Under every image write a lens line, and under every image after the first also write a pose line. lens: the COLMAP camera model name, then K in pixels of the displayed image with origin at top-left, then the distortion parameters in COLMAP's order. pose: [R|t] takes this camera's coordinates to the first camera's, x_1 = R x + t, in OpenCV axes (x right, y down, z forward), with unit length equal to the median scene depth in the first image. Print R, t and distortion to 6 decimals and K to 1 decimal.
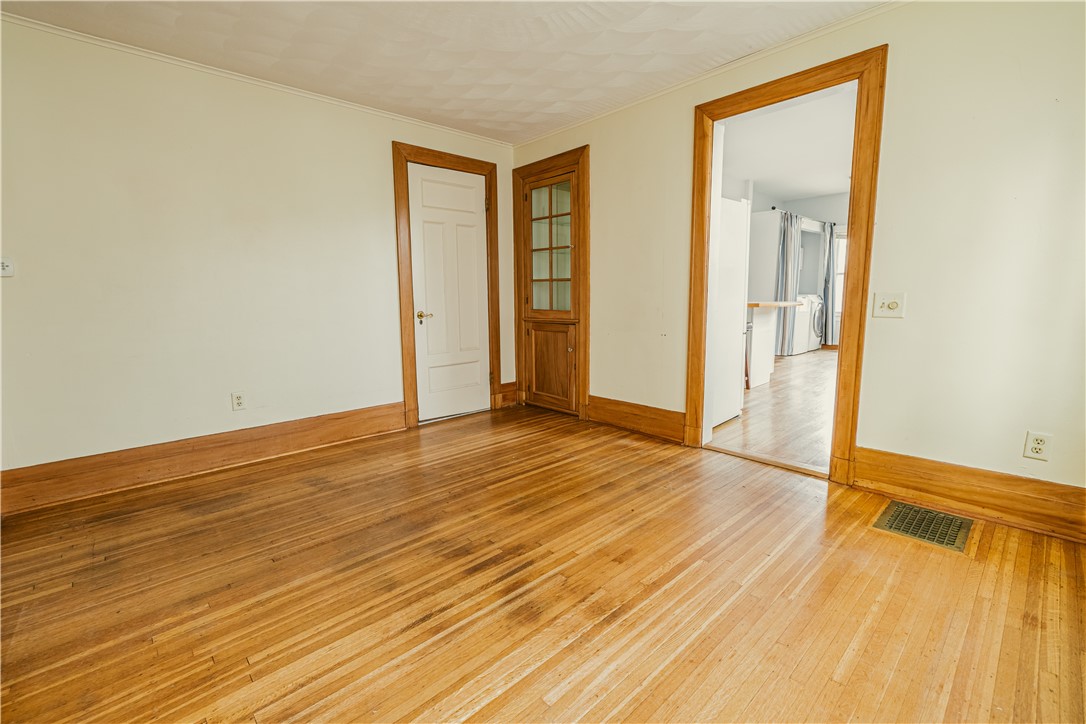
lens RADIAL K [[455.0, 0, 500.1], [0, 455.0, 353.8], [0, 0, 1]] dist [0.000396, 0.000381]
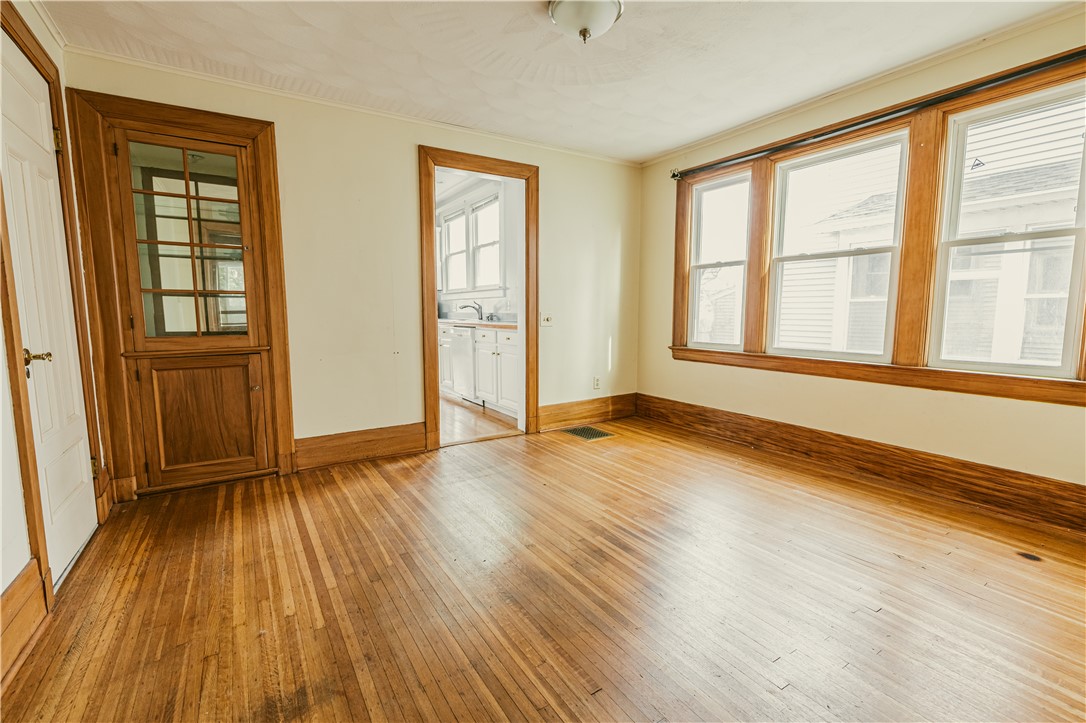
lens RADIAL K [[500.0, 0, 523.8], [0, 500.0, 366.9], [0, 0, 1]] dist [-0.000997, 0.000927]
pose [[0.161817, -0.099316, 0.981810, -0.784731], [0.132866, 0.988056, 0.078049, -0.066596], [-0.977835, 0.117819, 0.173080, 0.598457]]
